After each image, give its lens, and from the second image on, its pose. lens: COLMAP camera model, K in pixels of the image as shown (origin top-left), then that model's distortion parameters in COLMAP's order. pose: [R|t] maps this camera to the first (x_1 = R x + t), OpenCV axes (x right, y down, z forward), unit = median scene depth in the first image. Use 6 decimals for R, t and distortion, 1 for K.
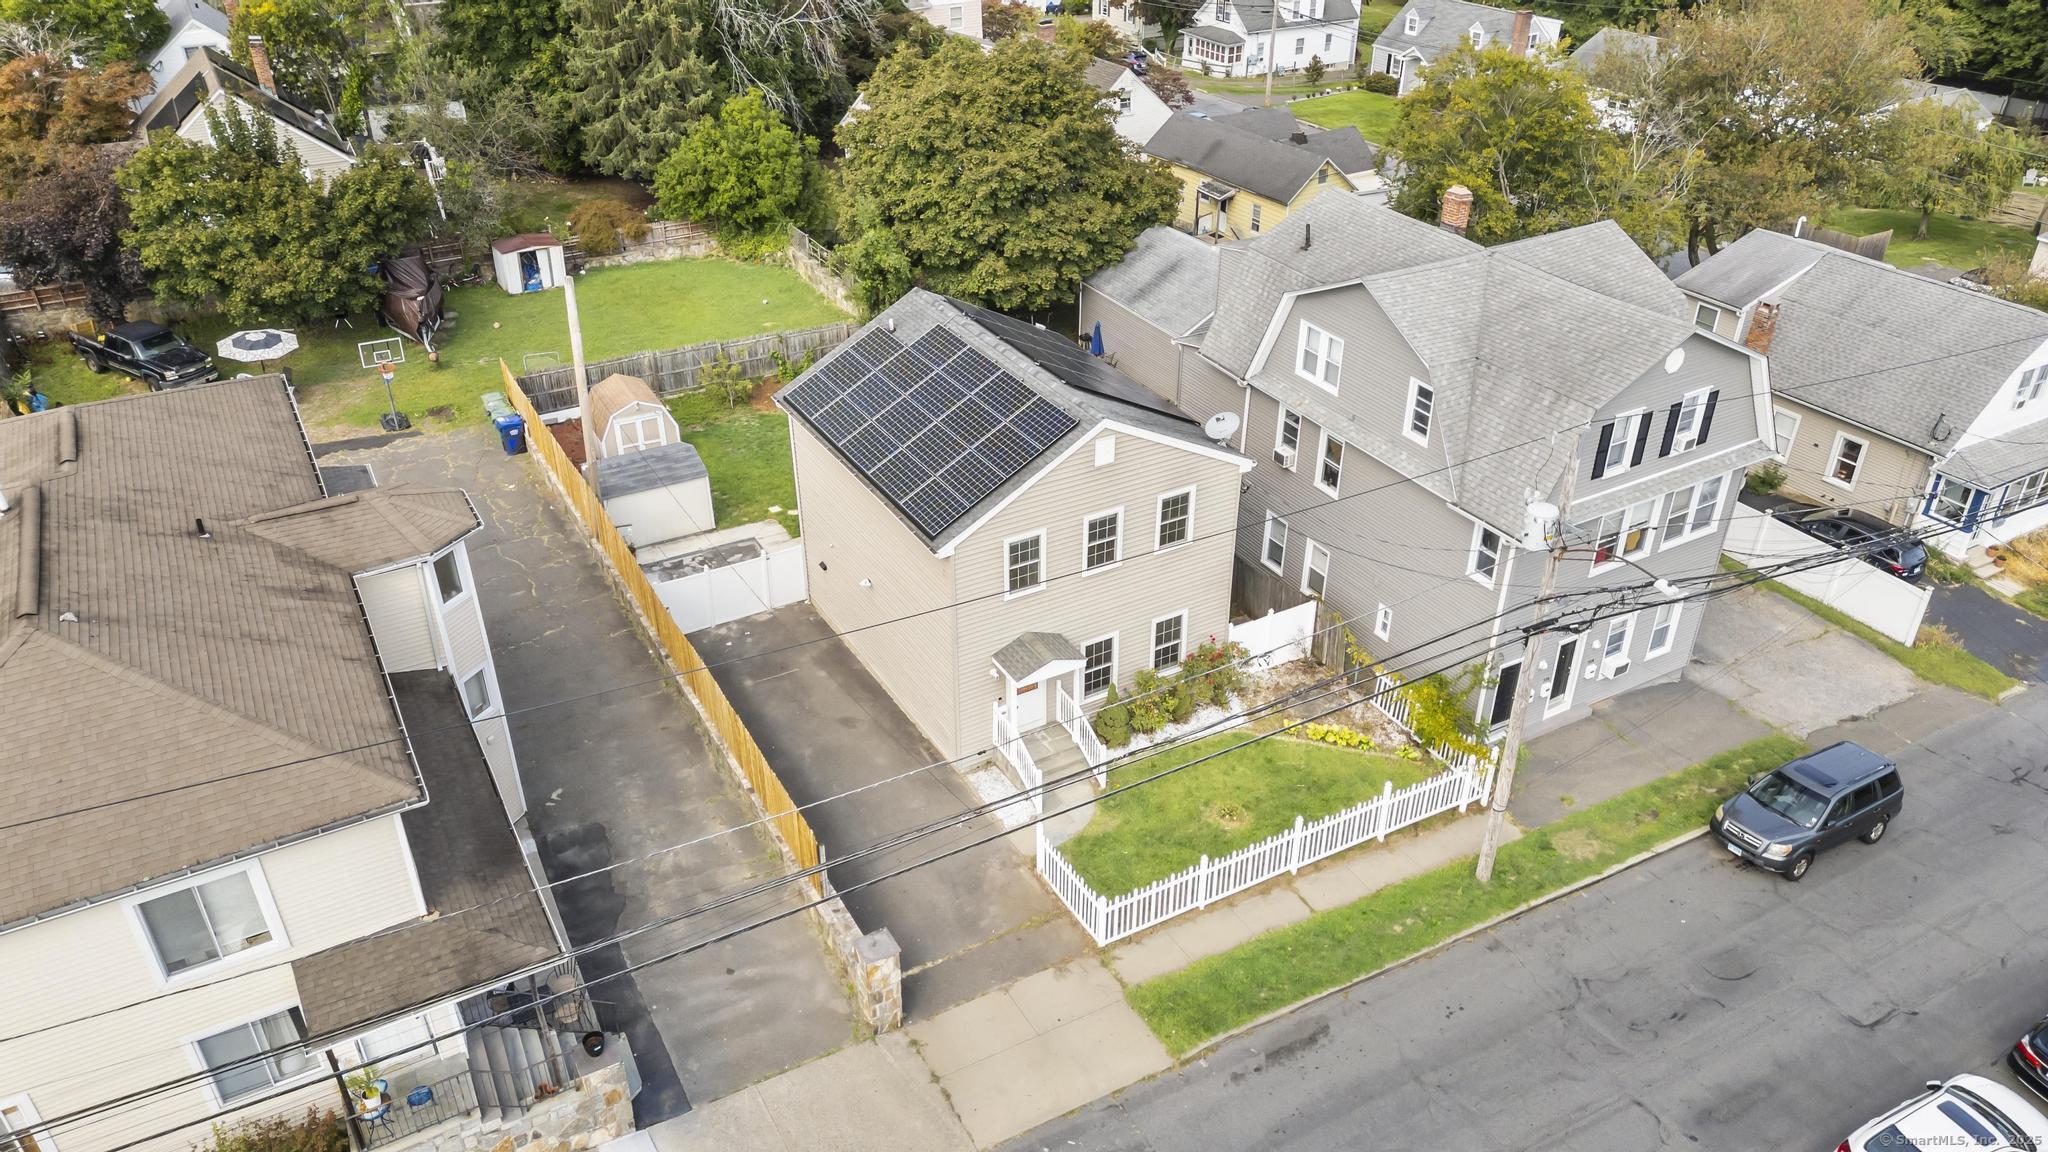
lens RADIAL K [[1461.0, 0, 1019.7], [0, 1461.0, 578.7], [0, 0, 1]] dist [0.036267, -0.013087]
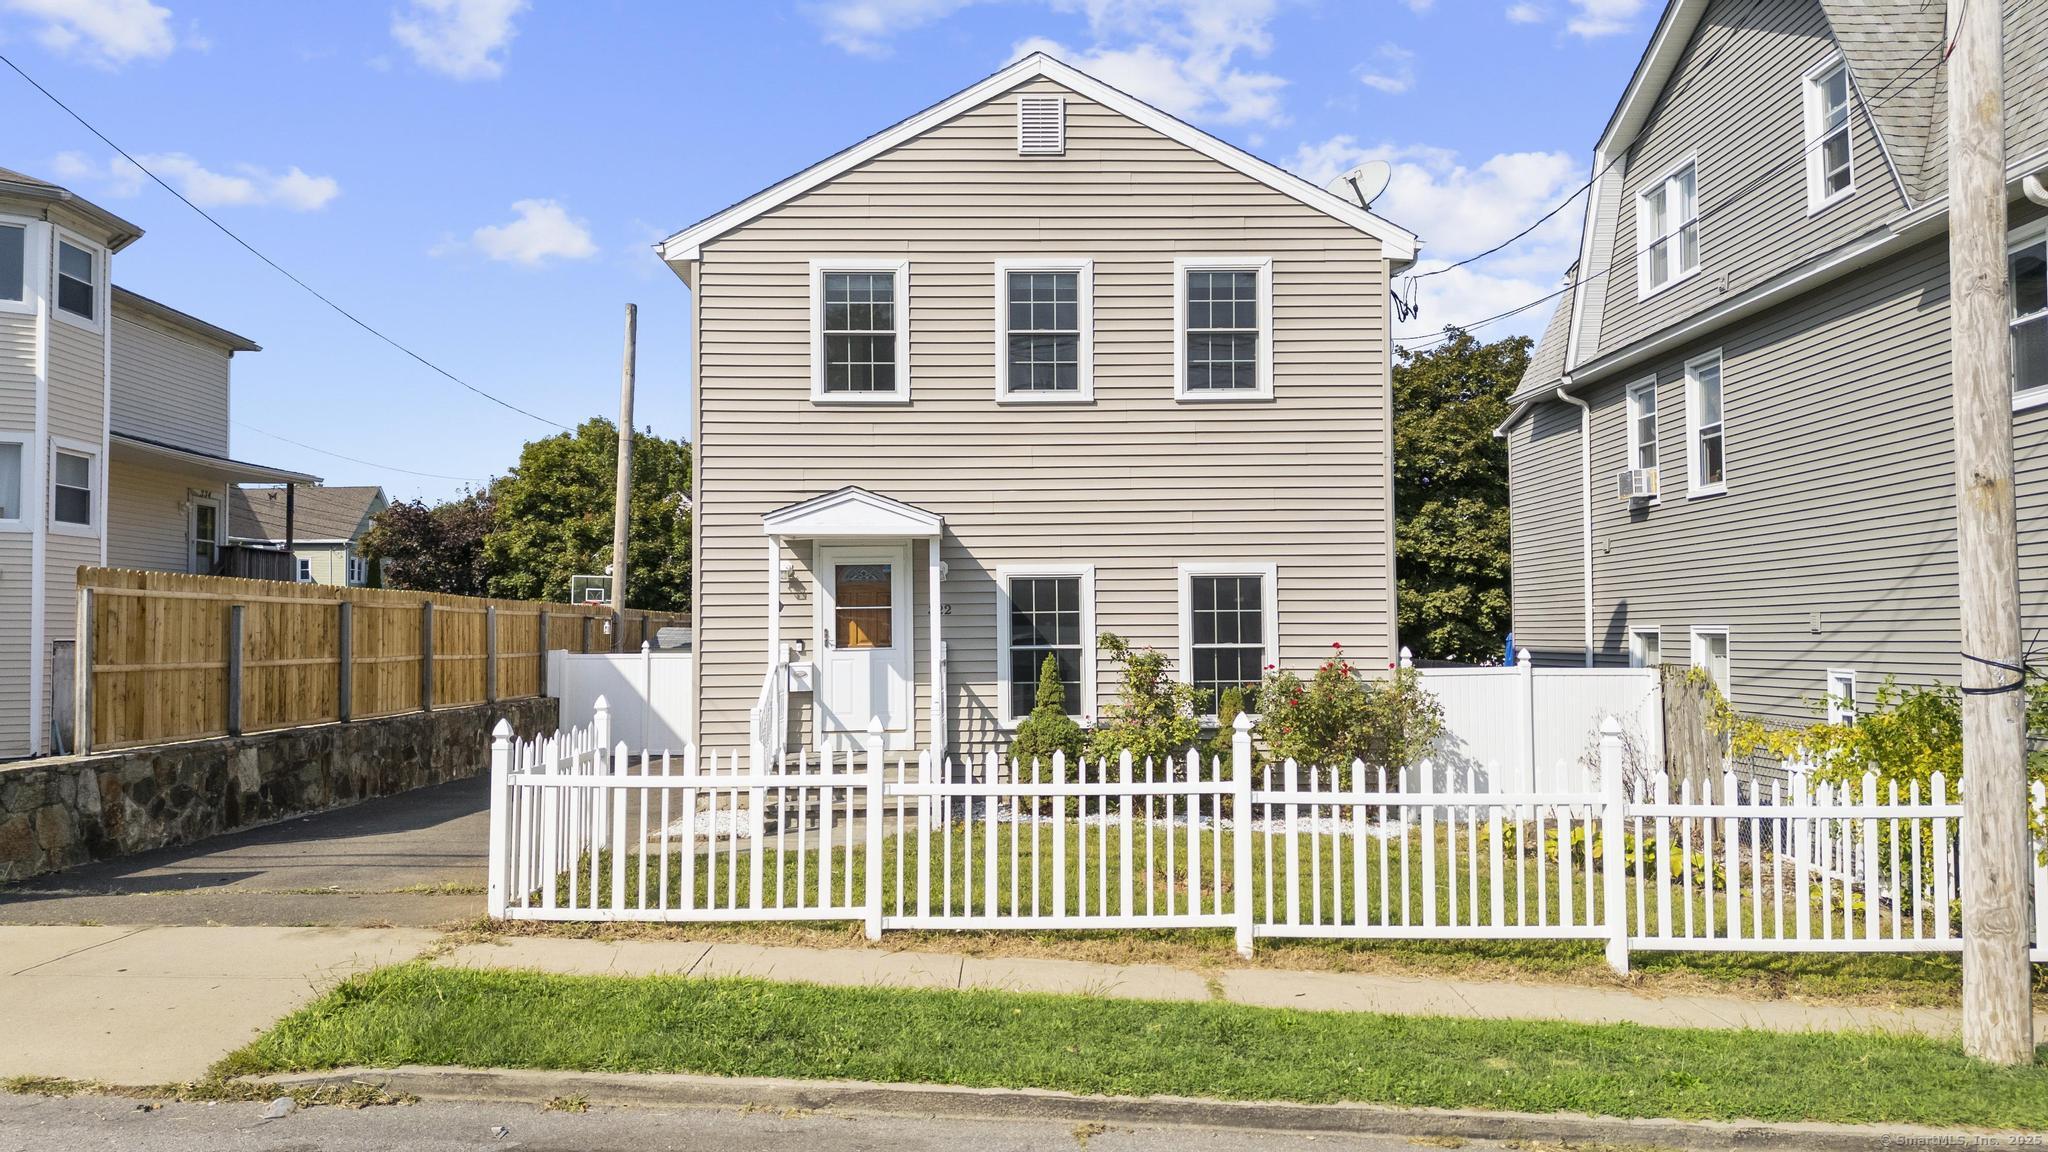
lens RADIAL K [[1461.0, 0, 1013.5], [0, 1461.0, 573.1], [0, 0, 1]] dist [0.036267, -0.013087]
pose [[0.876851, -0.024349, -0.480145, 0.263012], [-0.245530, 0.835969, -0.490786, 0.266967], [0.413337, 0.548237, 0.727041, 0.642650]]
